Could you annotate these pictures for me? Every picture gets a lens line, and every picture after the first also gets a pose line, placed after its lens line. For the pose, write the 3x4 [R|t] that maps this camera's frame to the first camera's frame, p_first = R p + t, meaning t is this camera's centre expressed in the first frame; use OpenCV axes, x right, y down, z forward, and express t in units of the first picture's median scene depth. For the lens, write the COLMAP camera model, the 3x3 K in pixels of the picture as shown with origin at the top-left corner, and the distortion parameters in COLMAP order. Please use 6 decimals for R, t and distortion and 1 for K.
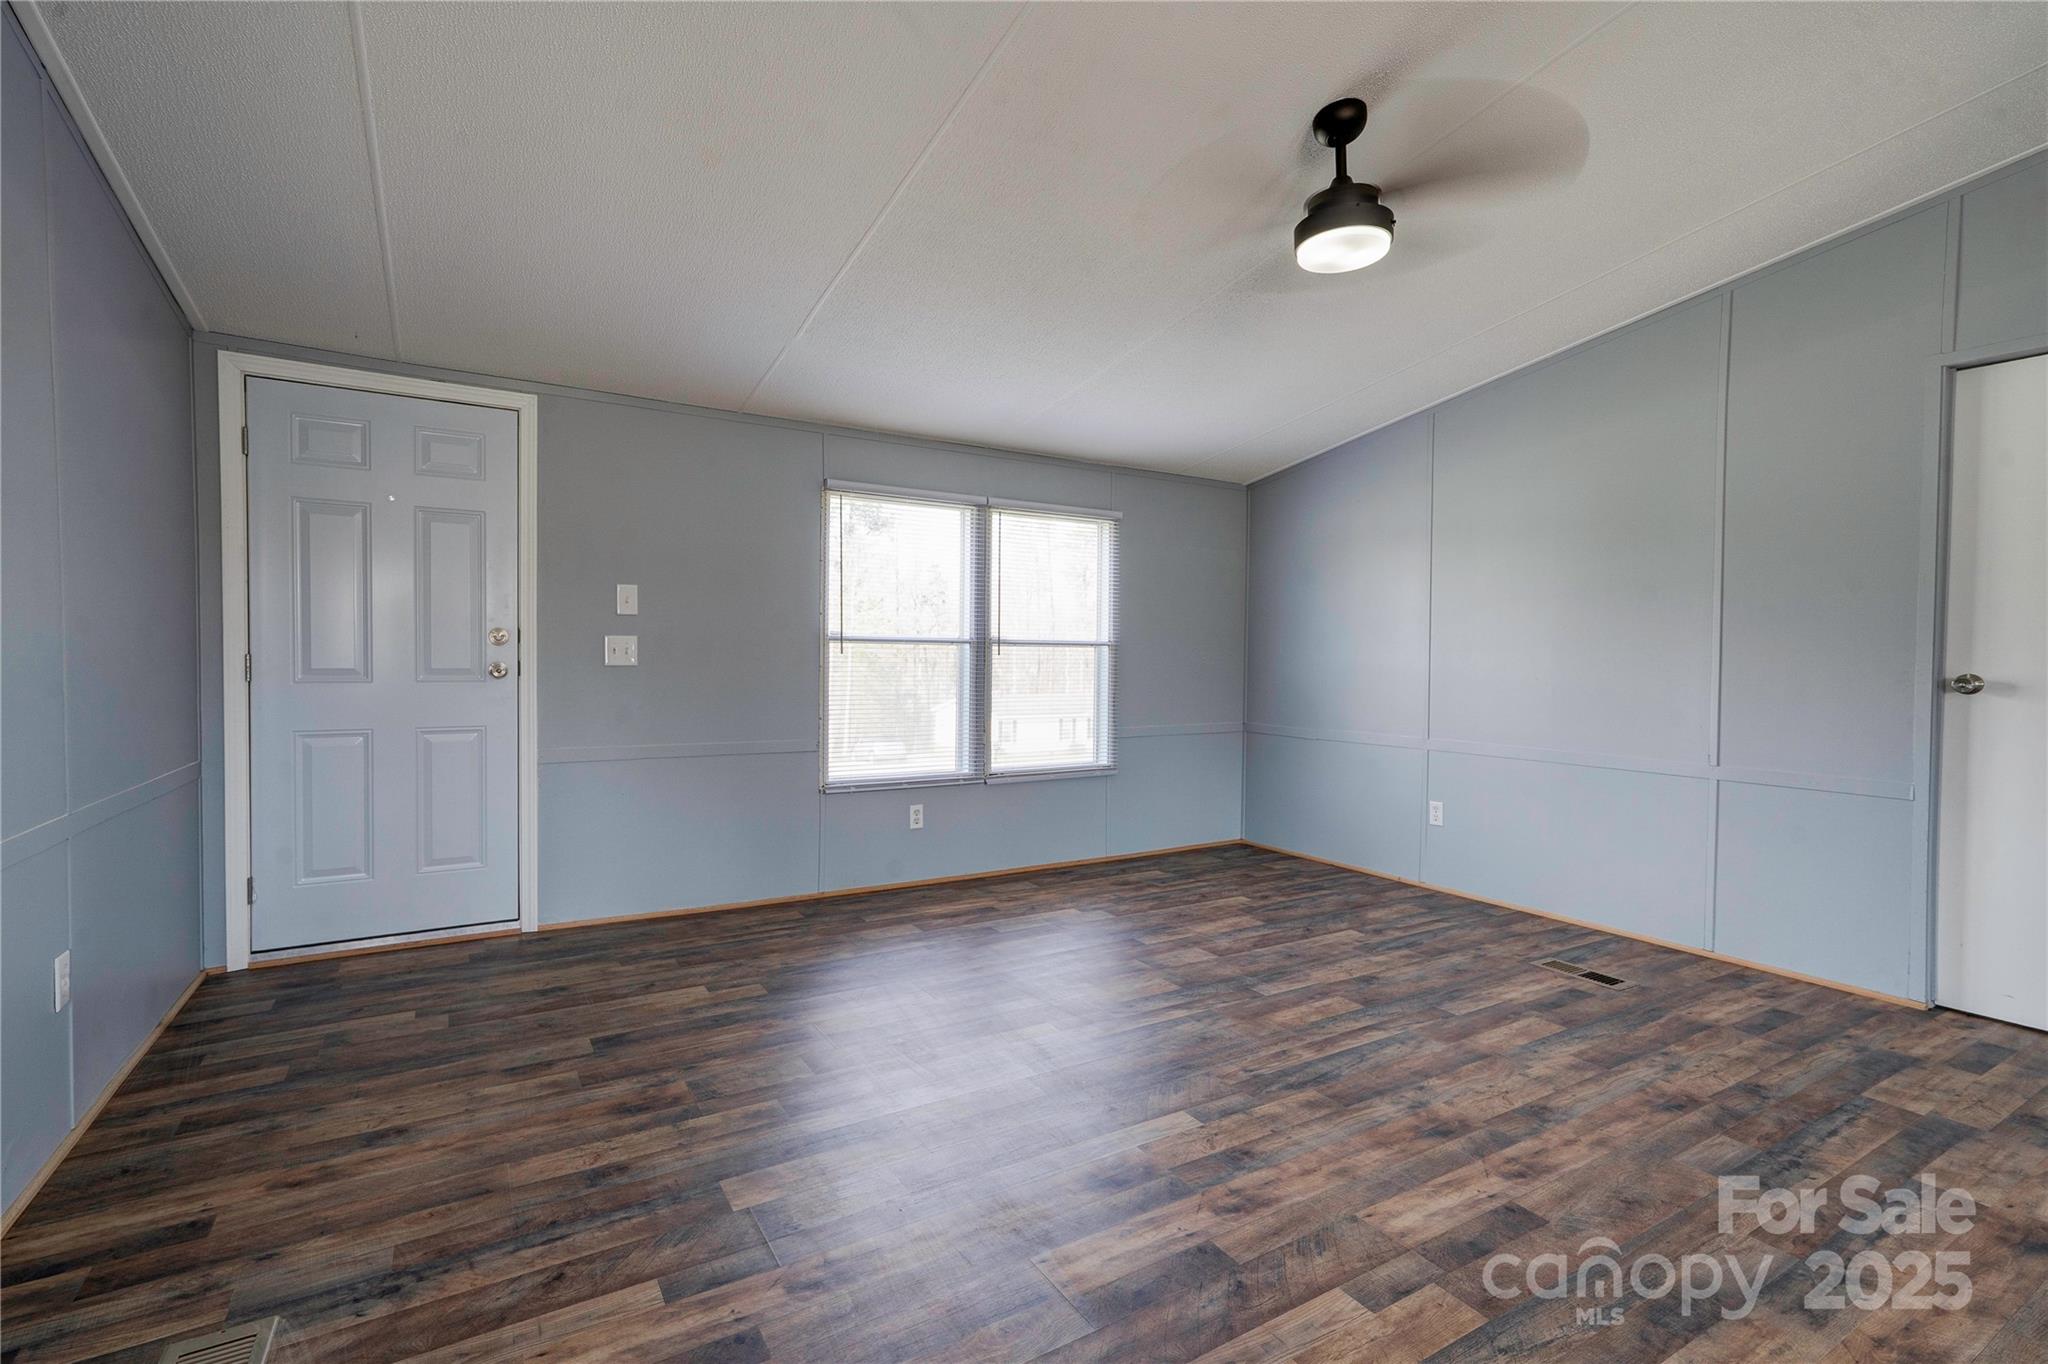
lens RADIAL K [[938.6, 0, 1011.0], [0, 938.6, 666.0], [0, 0, 1]] dist [0.004363, 0.005157]
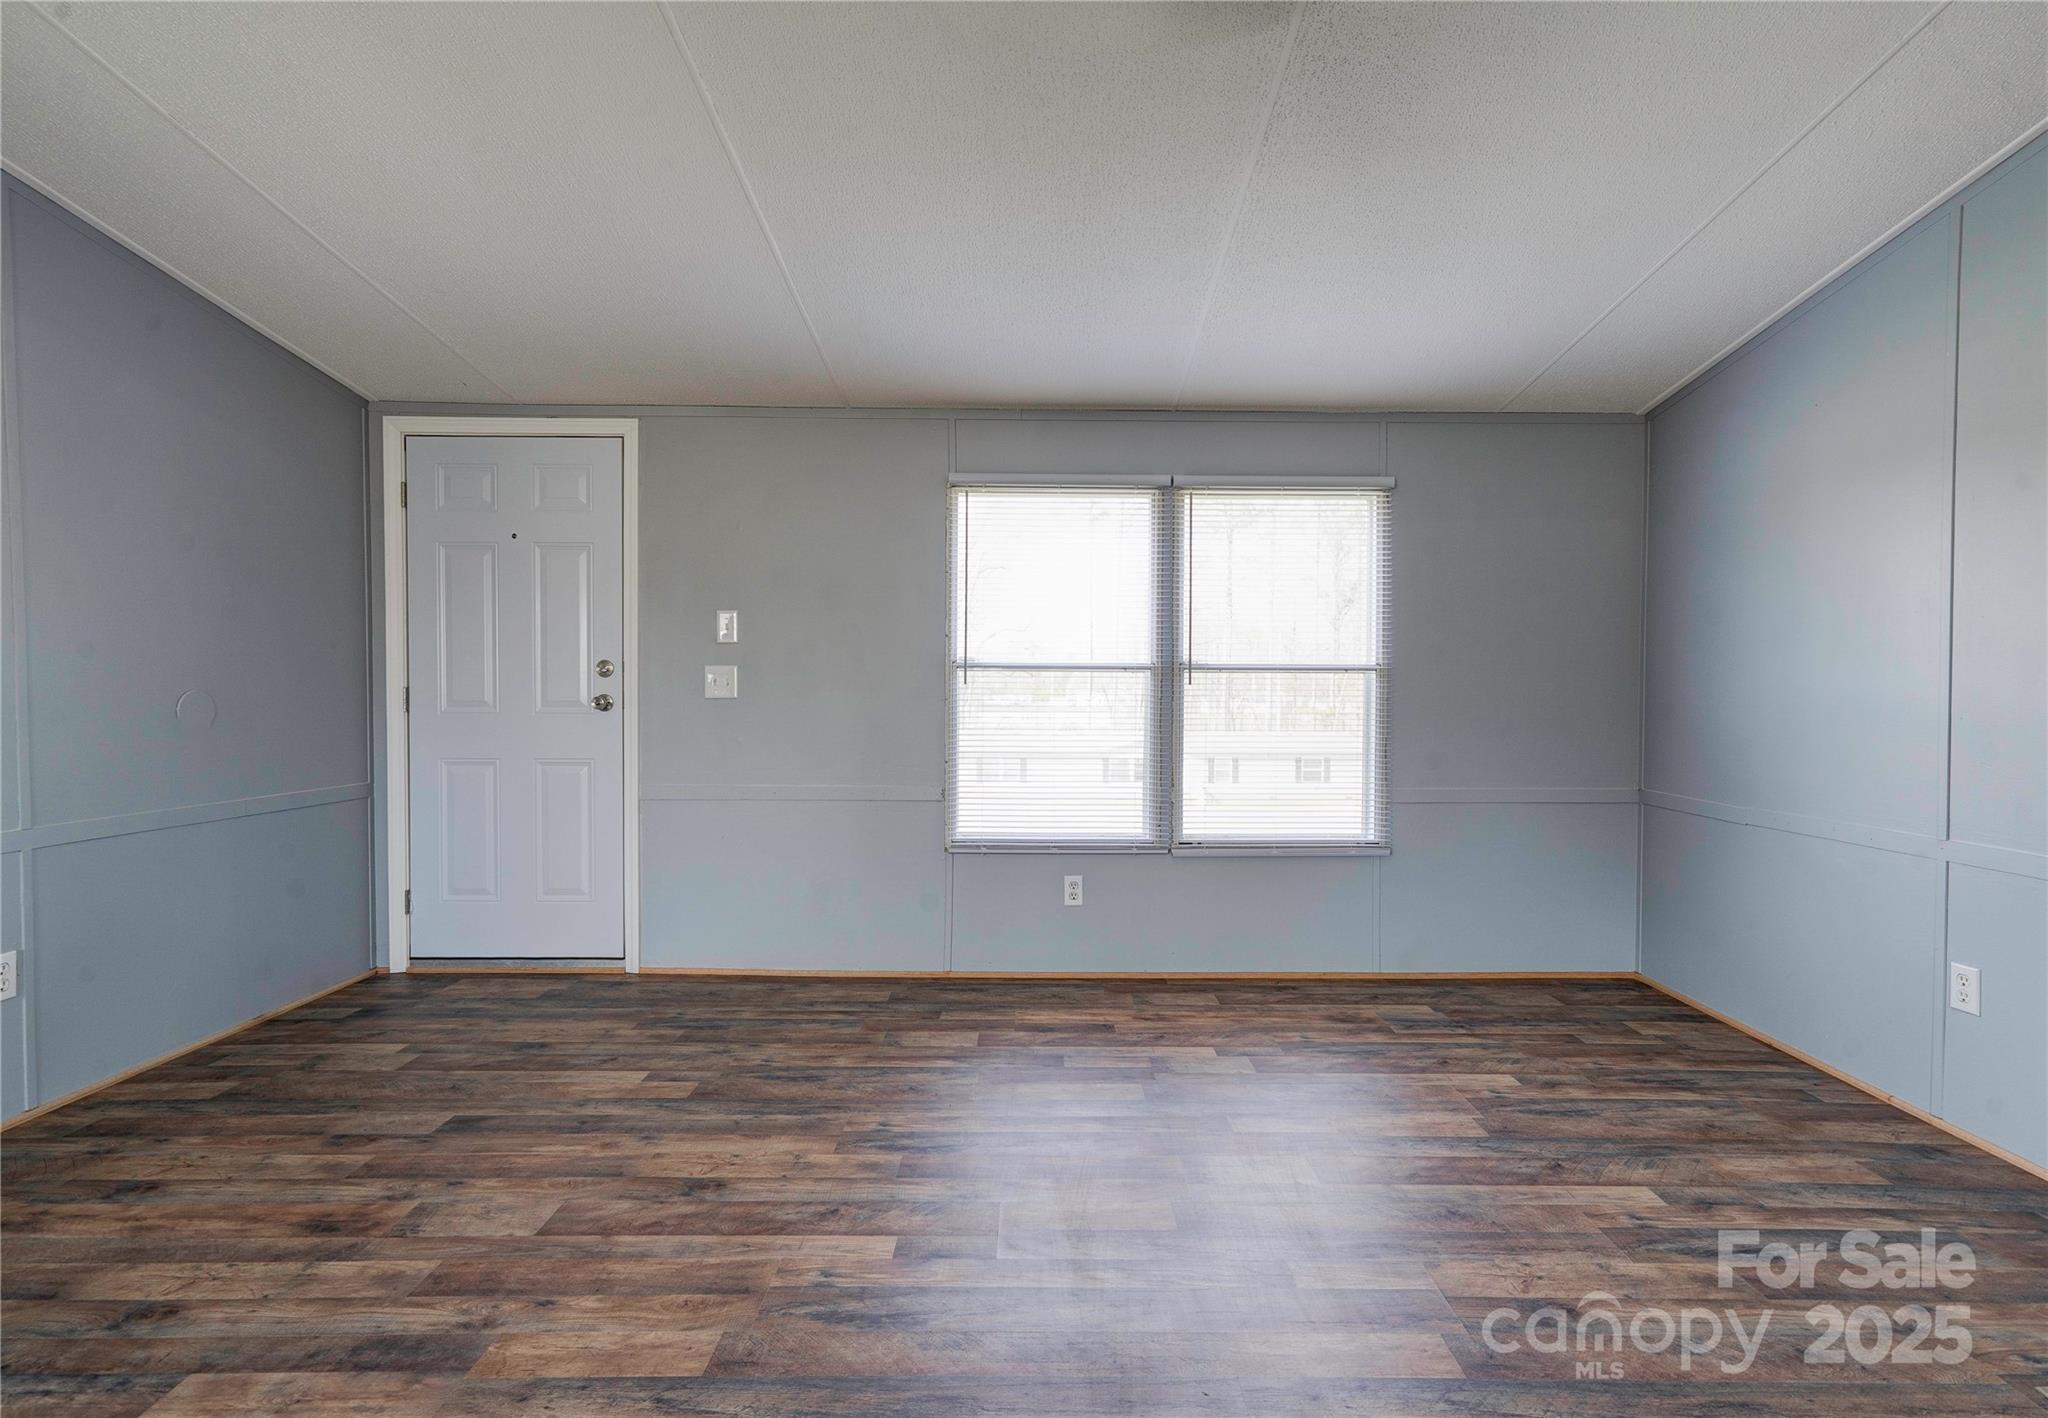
lens RADIAL K [[974.4, 0, 1037.5], [0, 974.4, 695.2], [0, 0, 1]] dist [0.003307, 0.004626]
pose [[0.859783, -0.000646, -0.510659, 0.359373], [-0.001416, 0.999992, -0.003648, -0.000282], [0.510657, 0.003860, 0.859776, 0.346120]]
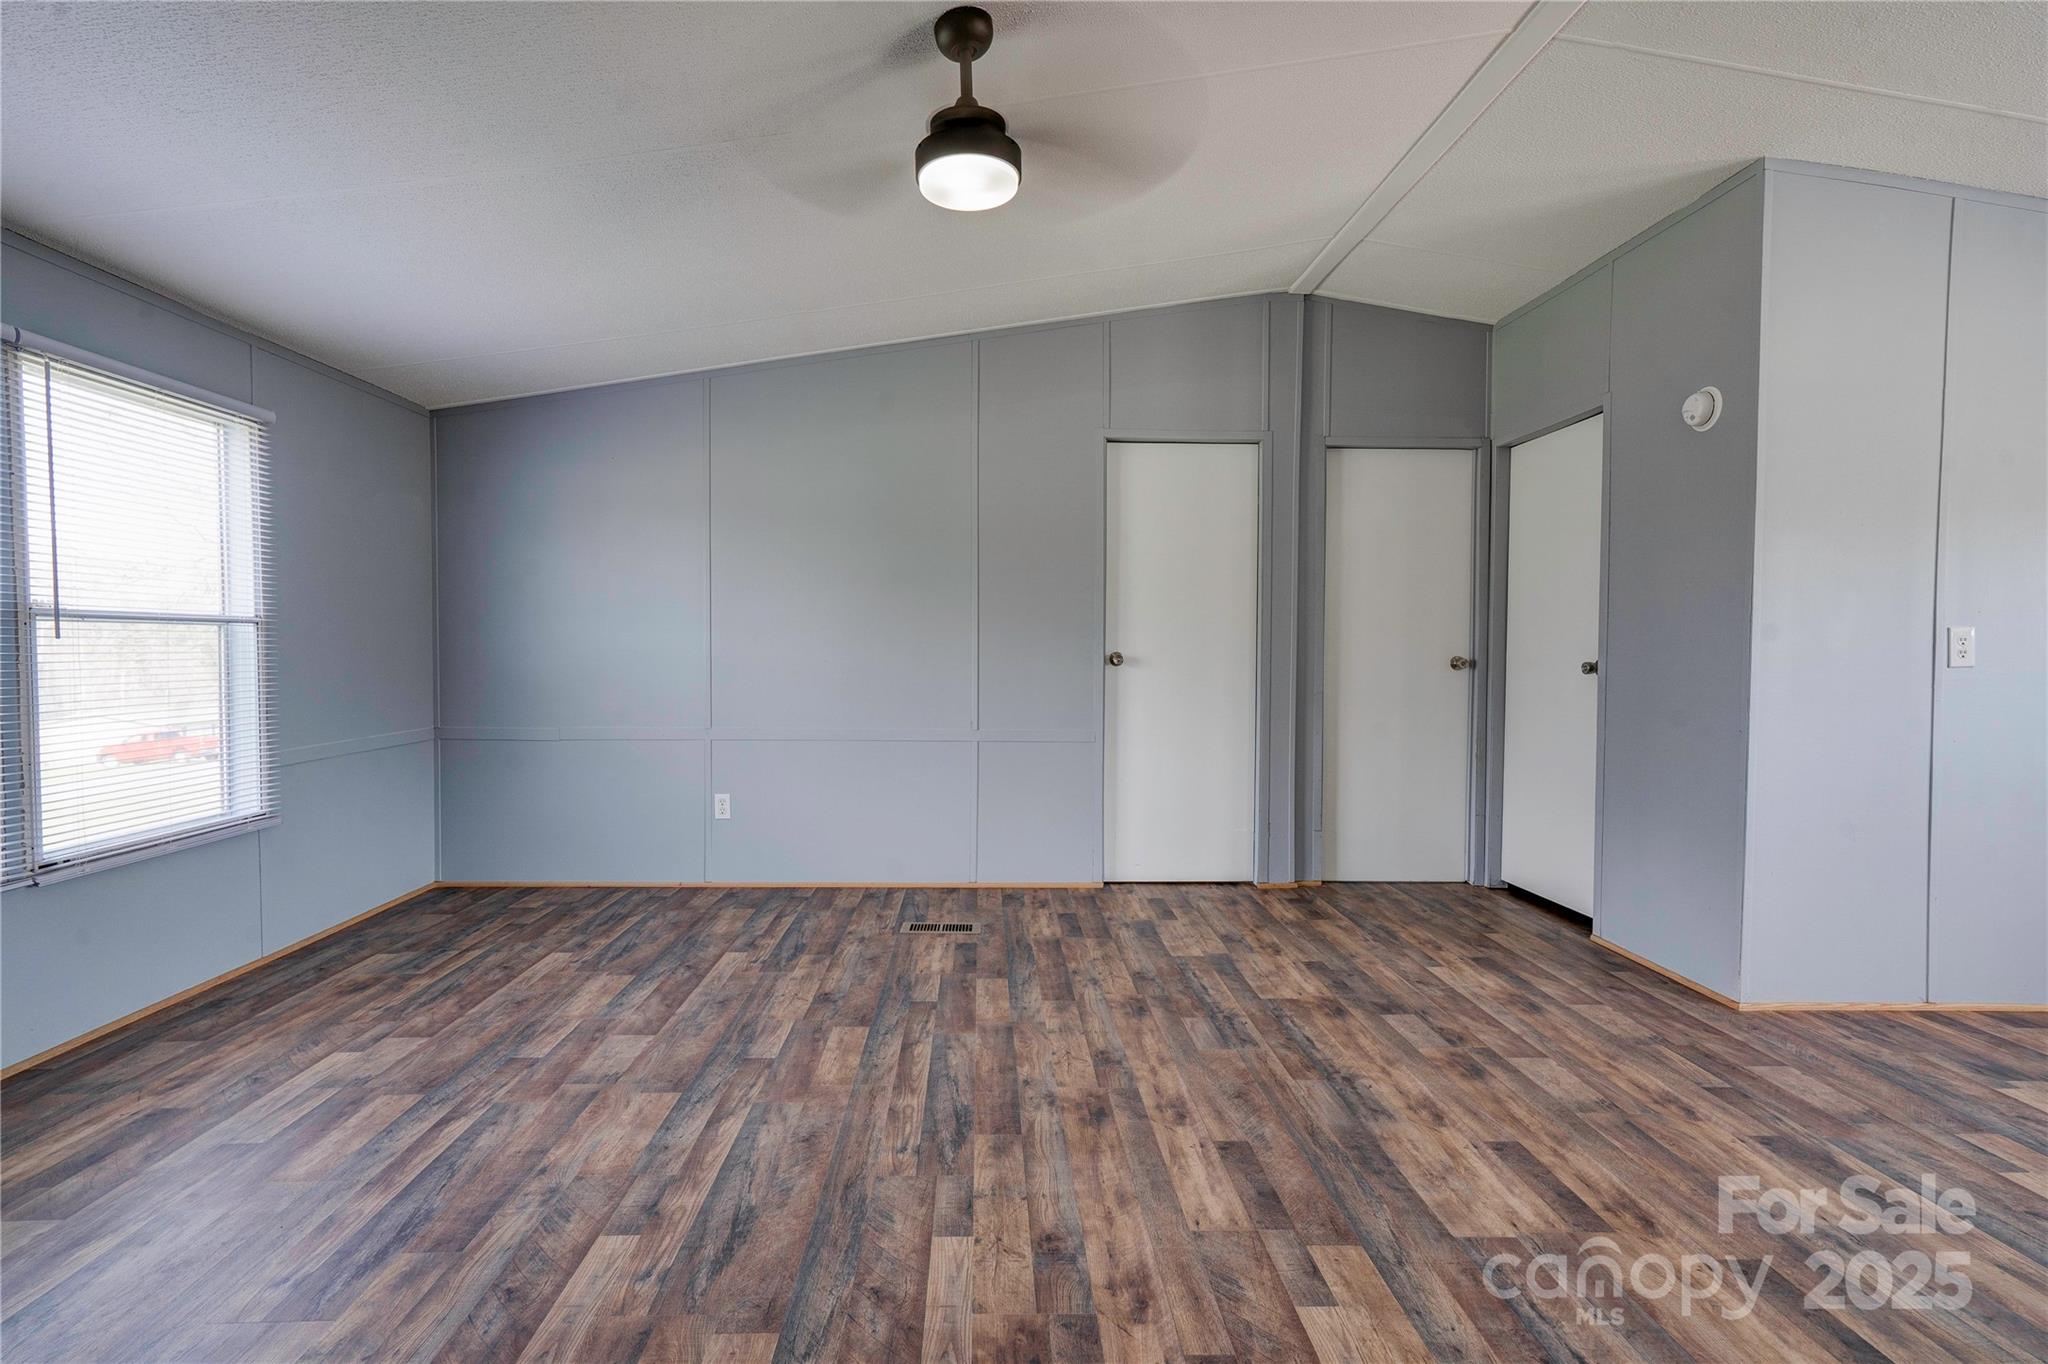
lens RADIAL K [[938.6, 0, 1008.7], [0, 938.6, 671.9], [0, 0, 1]] dist [0.004363, 0.005157]
pose [[0.495977, -0.031869, 0.867751, -0.270044], [0.008284, 0.999454, 0.031971, -0.007240], [-0.868296, -0.008668, 0.495970, 0.350287]]
